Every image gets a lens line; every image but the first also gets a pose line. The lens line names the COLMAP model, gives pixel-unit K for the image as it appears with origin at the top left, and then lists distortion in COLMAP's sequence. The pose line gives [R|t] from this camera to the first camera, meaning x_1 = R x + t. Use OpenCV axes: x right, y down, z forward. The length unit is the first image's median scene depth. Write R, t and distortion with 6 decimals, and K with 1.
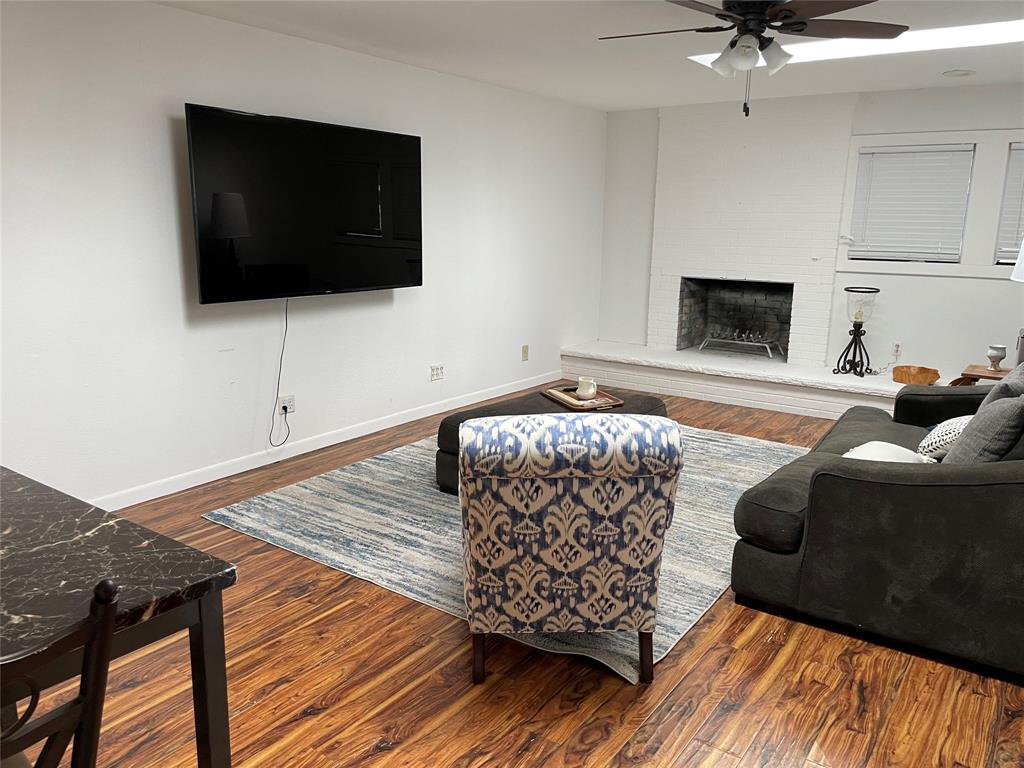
lens RADIAL K [[777.0, 0, 514.0], [0, 777.0, 385.4], [0, 0, 1]] dist [0.017059, -0.014336]
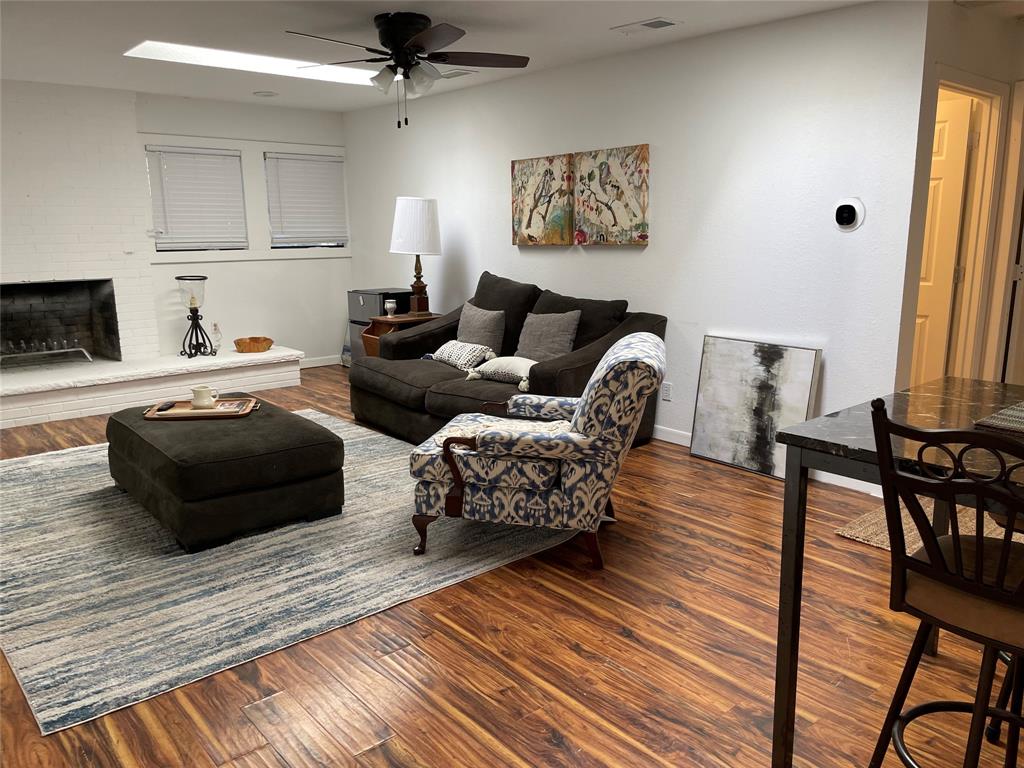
lens RADIAL K [[777.0, 0, 514.5], [0, 777.0, 382.1], [0, 0, 1]] dist [0.017059, -0.014336]
pose [[0.240568, -0.213688, 0.946818, -0.702614], [0.209528, 0.963899, 0.164306, -0.092531], [-0.947747, 0.158858, 0.276656, 0.408603]]
